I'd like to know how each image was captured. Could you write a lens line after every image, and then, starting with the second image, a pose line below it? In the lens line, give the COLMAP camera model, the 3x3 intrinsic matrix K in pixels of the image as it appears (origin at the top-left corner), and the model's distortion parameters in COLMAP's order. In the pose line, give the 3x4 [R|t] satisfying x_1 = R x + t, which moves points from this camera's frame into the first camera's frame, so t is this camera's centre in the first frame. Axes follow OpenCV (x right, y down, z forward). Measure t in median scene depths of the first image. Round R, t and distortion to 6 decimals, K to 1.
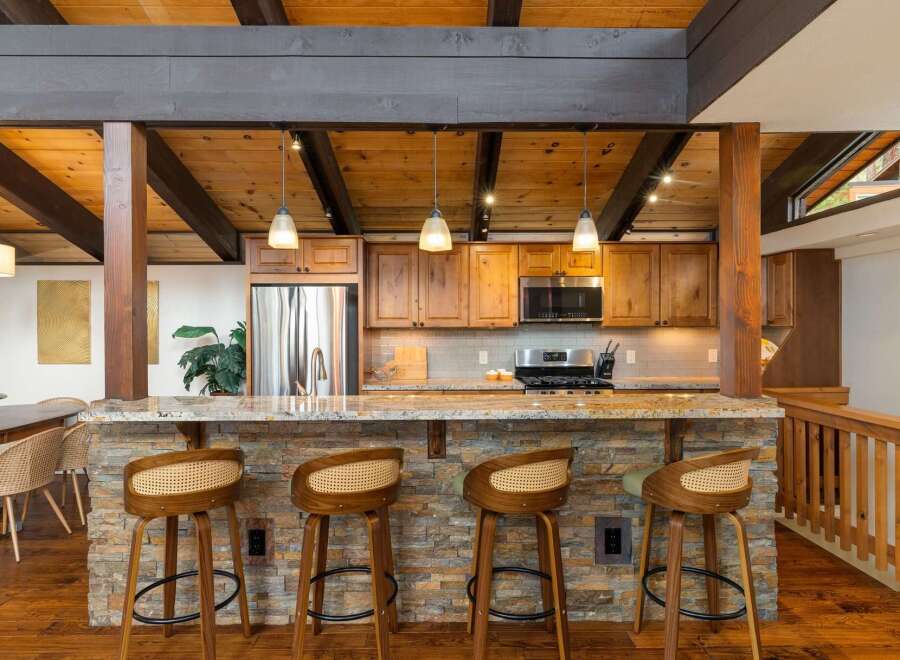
lens RADIAL K [[525.3, 0, 453.8], [0, 525.3, 331.1], [0, 0, 1]] dist [0.000255, 0.003338]
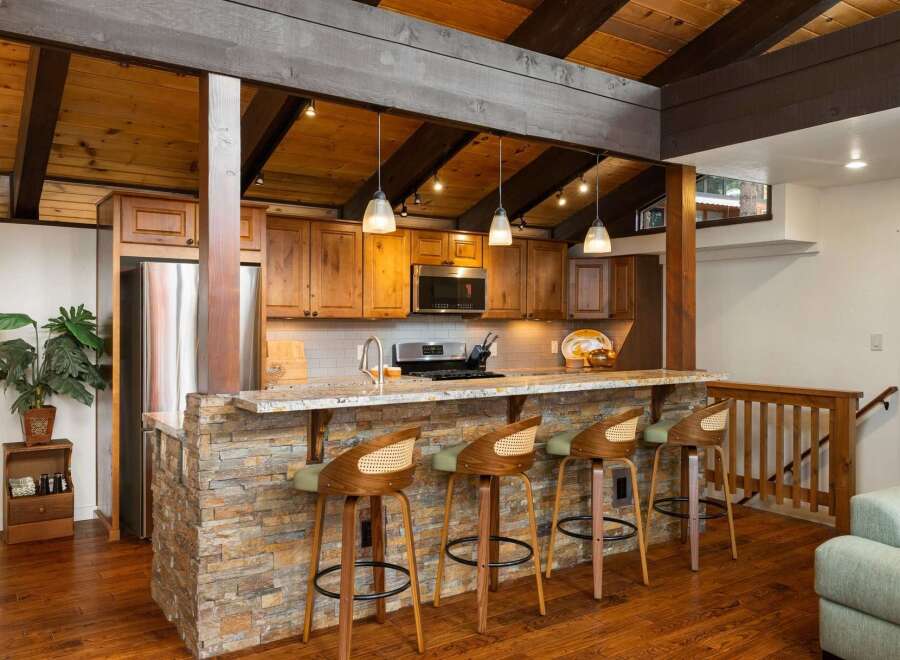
lens RADIAL K [[734.2, 0, 449.6], [0, 734.2, 329.3], [0, 0, 1]] dist [0.016975, -0.005686]
pose [[0.828145, 0.000176, 0.560514, -0.558072], [-0.000026, 1.000000, -0.000275, 0.012616], [-0.560514, 0.000213, 0.828145, -0.119964]]
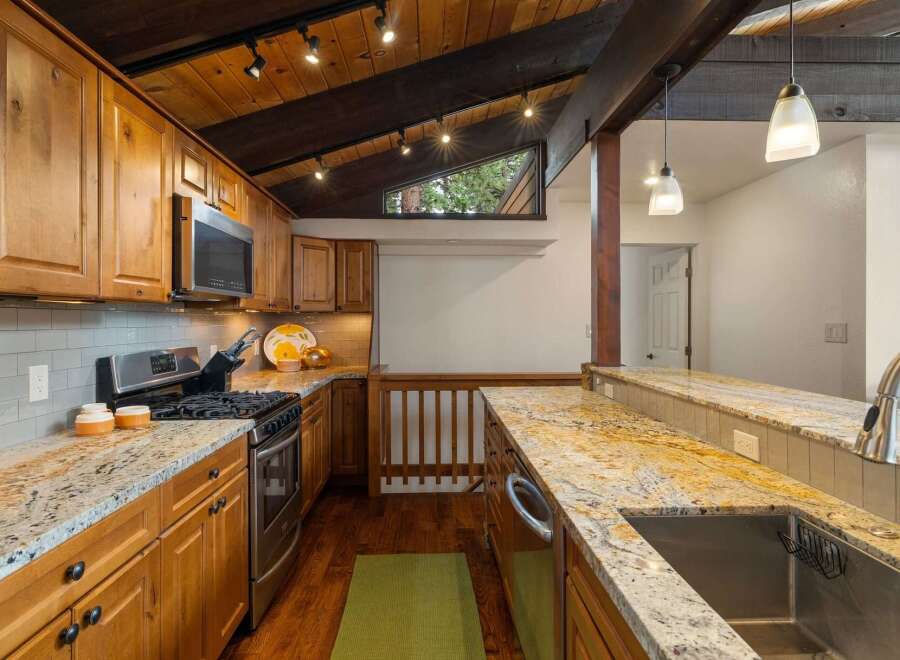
lens RADIAL K [[505.9, 0, 444.2], [0, 505.9, 322.8], [0, 0, 1]] dist [0.005637, 0.000985]
pose [[-0.014127, -0.001324, 0.999899, -0.324228], [-0.000614, 0.999999, 0.001315, 0.008958], [-0.999900, -0.000596, -0.014127, 0.782059]]
